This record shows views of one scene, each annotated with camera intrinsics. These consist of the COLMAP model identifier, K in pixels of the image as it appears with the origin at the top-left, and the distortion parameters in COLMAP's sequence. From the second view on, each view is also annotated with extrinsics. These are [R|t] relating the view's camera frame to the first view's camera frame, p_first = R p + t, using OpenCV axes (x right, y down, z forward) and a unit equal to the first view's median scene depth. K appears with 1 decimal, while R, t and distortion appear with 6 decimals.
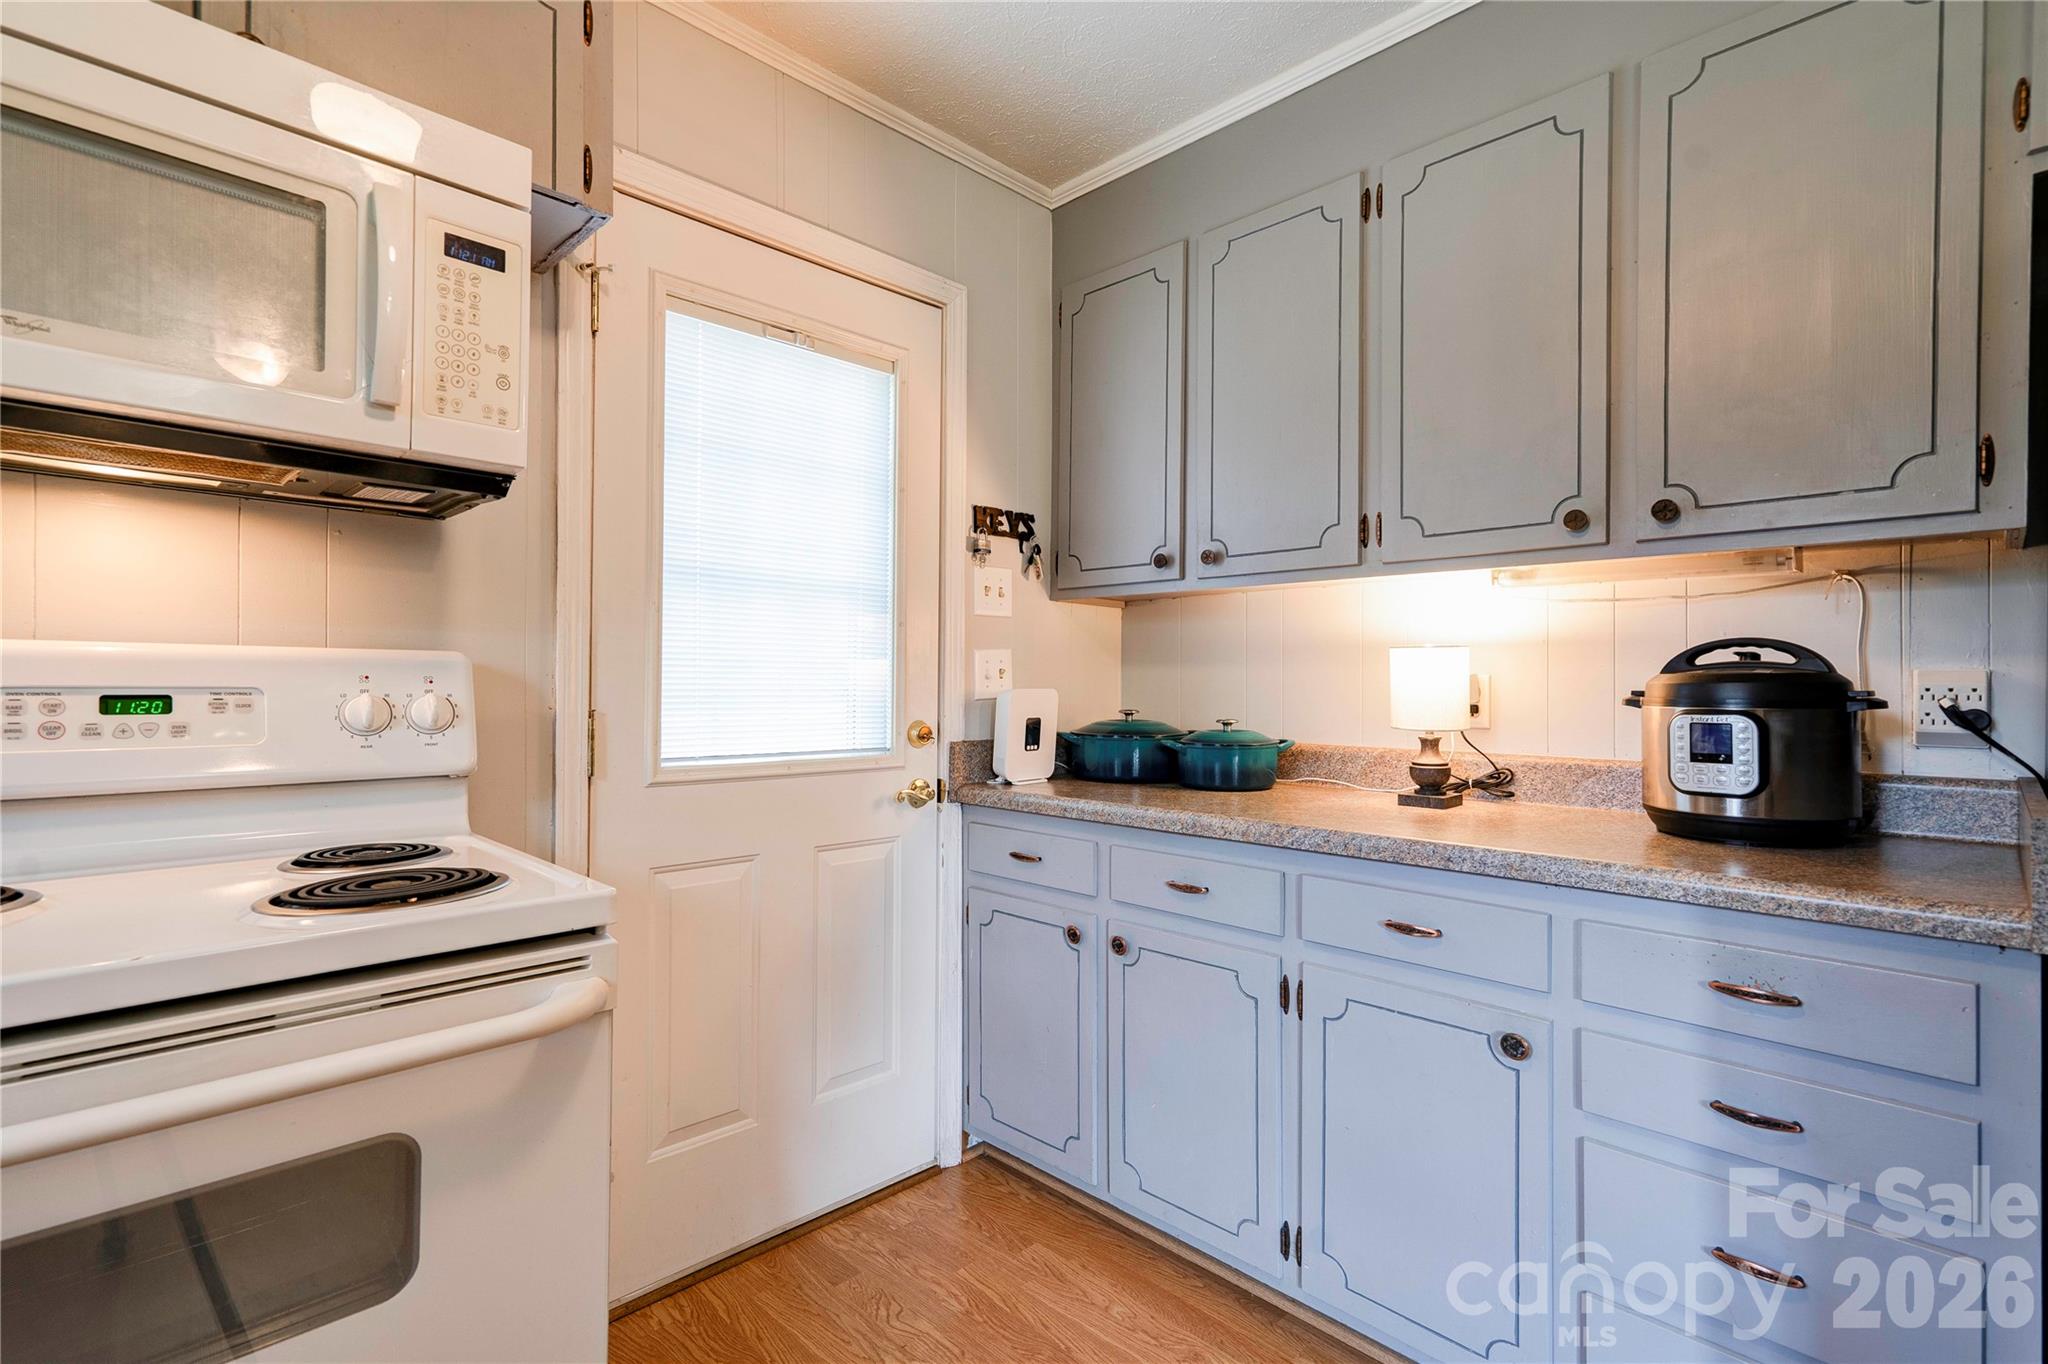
lens RADIAL K [[944.5, 0, 1007.4], [0, 944.5, 680.5], [0, 0, 1]] dist [0.004599, 0.004795]
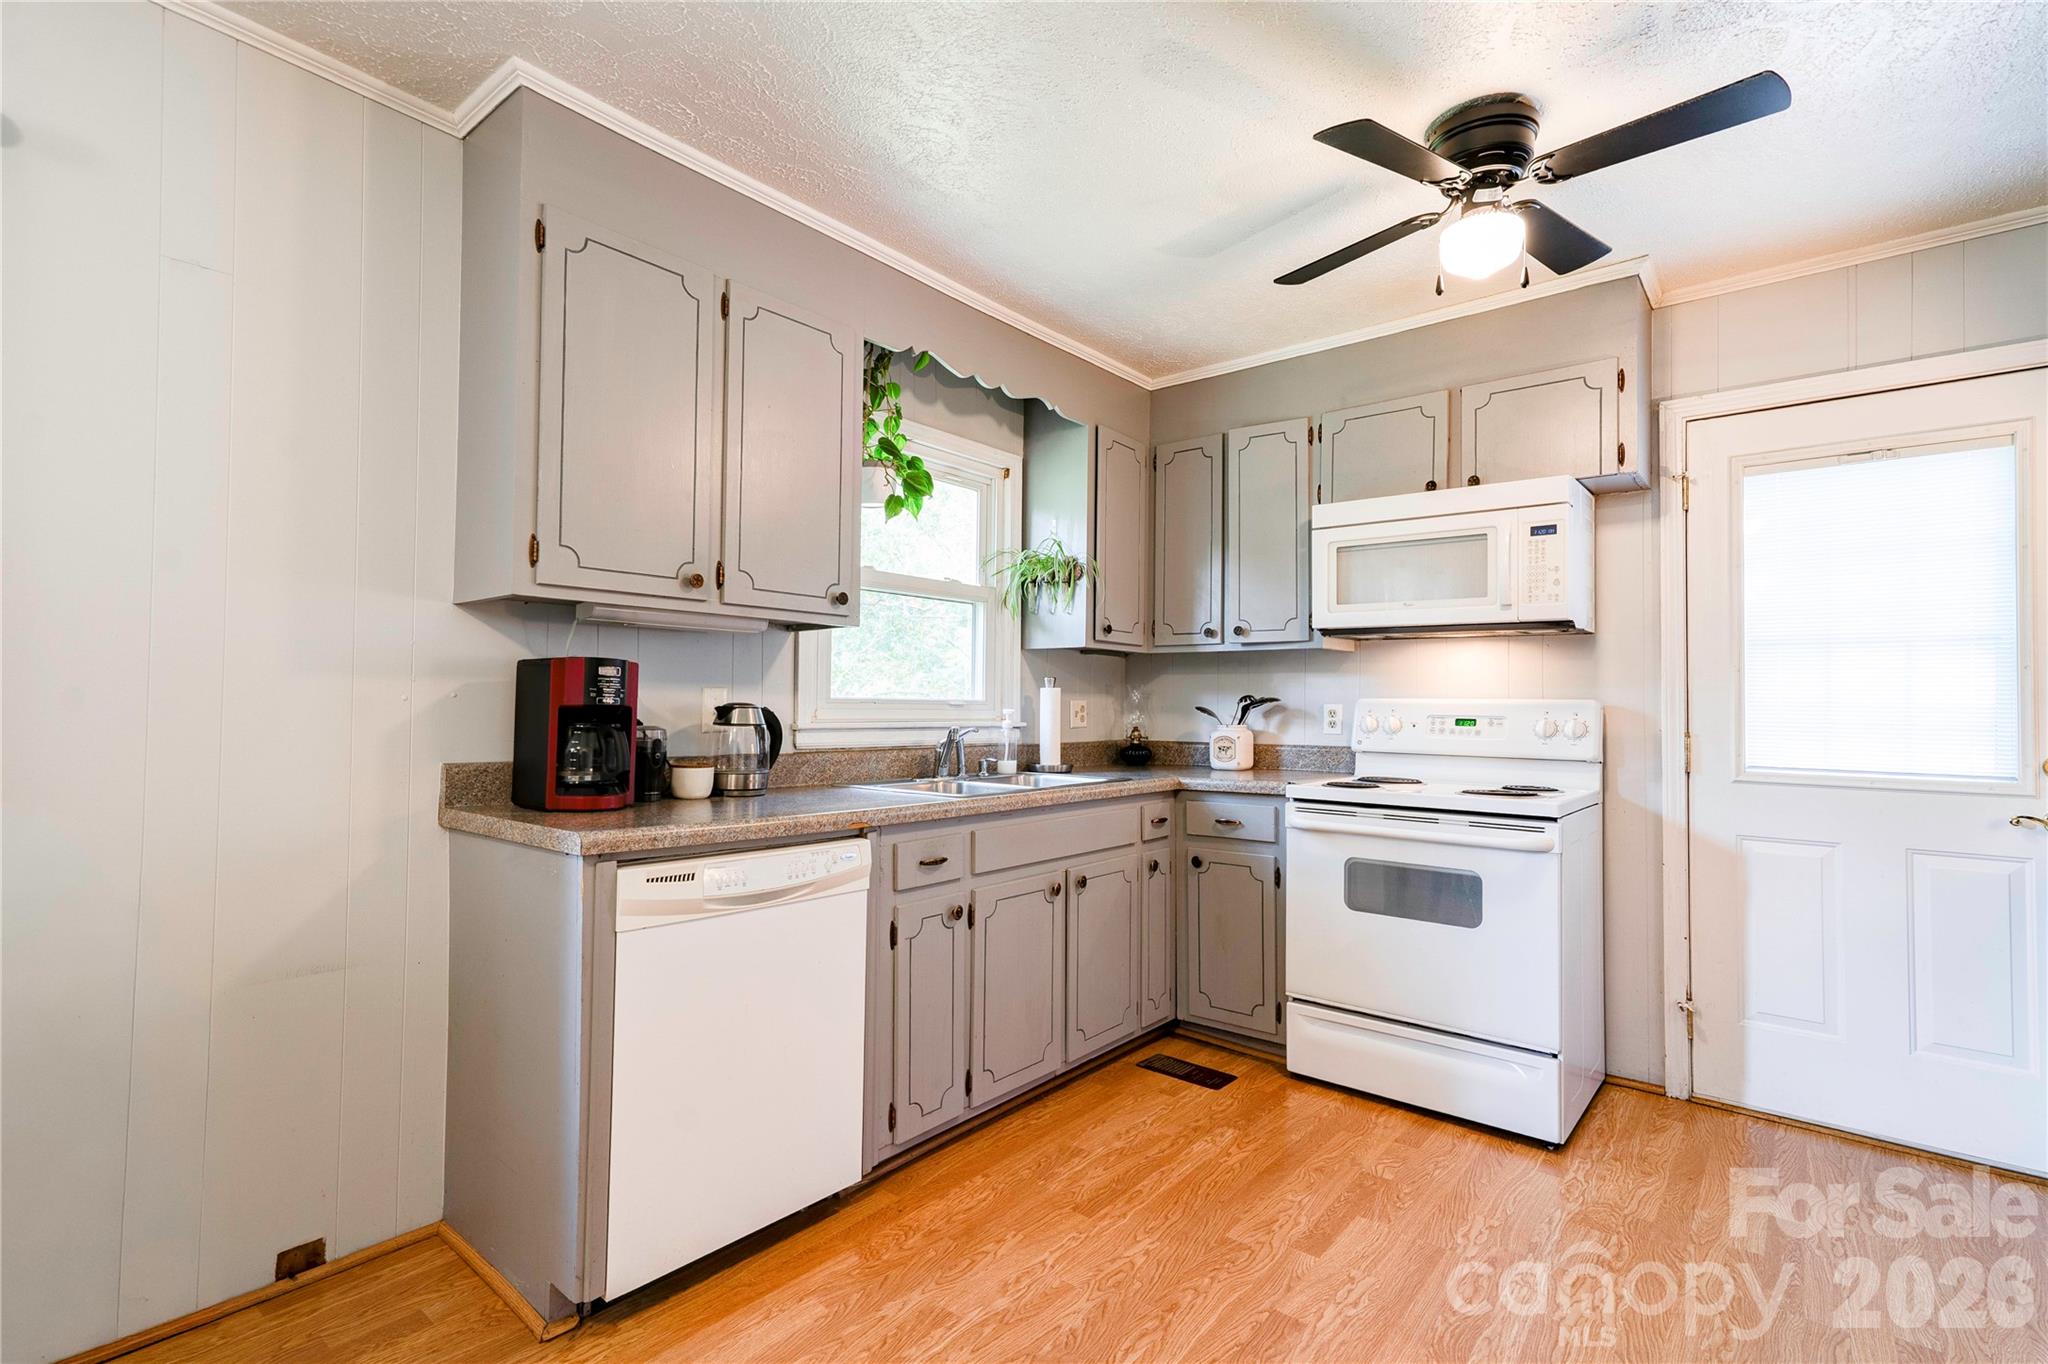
lens RADIAL K [[944.5, 0, 1024.7], [0, 944.5, 682.8], [0, 0, 1]] dist [0.004599, 0.004795]
pose [[0.095377, -0.029425, -0.995006, 1.462515], [-0.005686, 0.999531, -0.030104, 0.001130], [0.995425, 0.008529, 0.095165, -0.441099]]
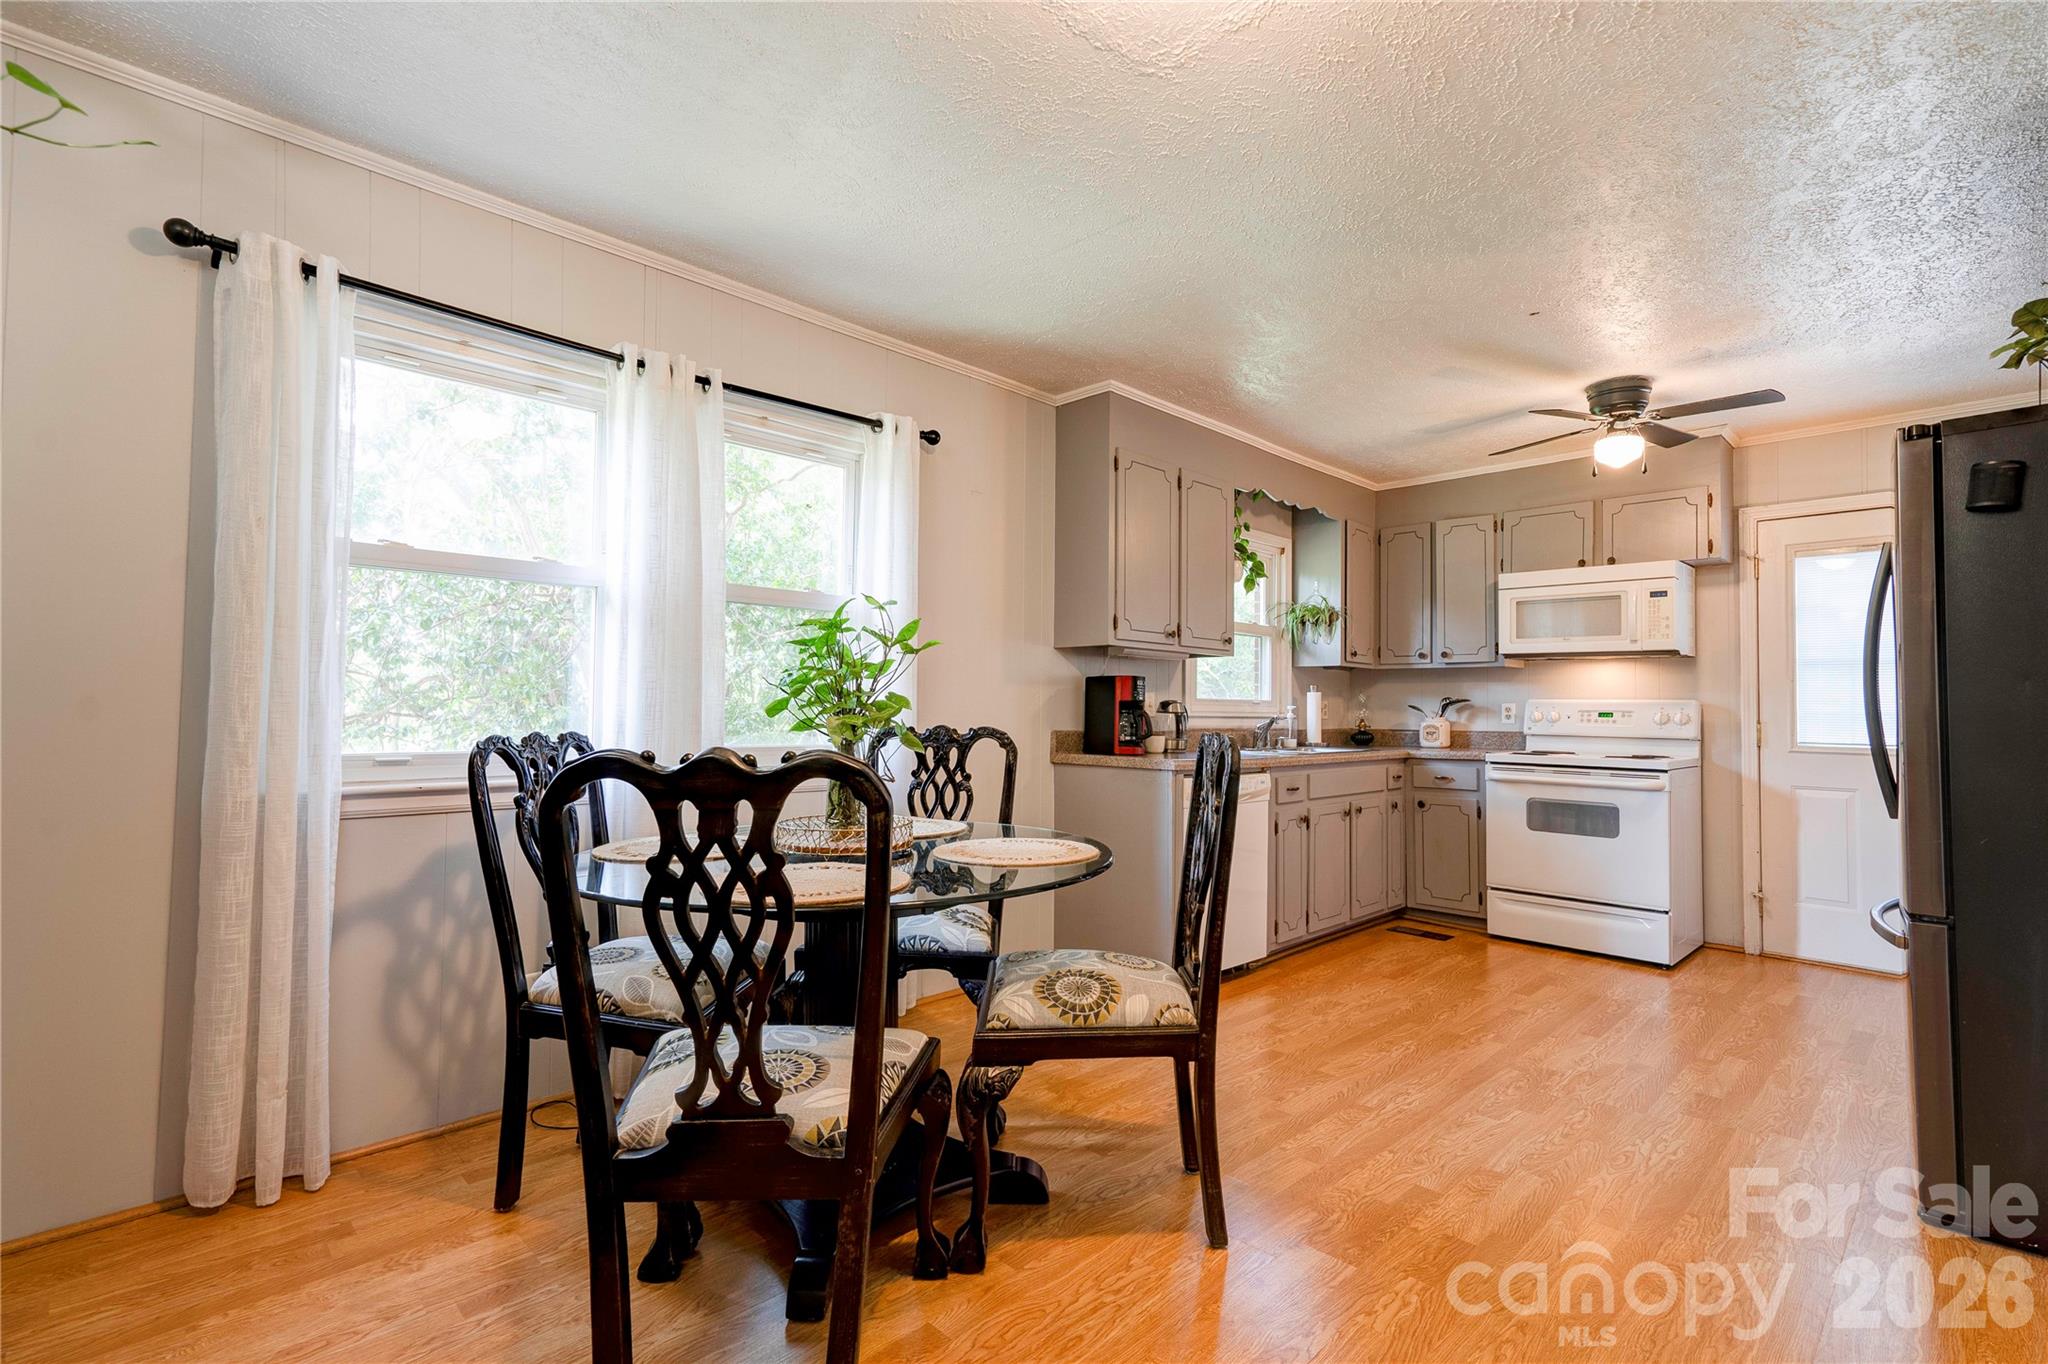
lens RADIAL K [[944.5, 0, 1009.9], [0, 944.5, 684.0], [0, 0, 1]] dist [0.004599, 0.004795]
pose [[-0.010523, -0.035543, -0.999313, 2.876686], [-0.009052, 0.999331, -0.035448, 0.054198], [0.999904, 0.008673, -0.010838, -1.369392]]
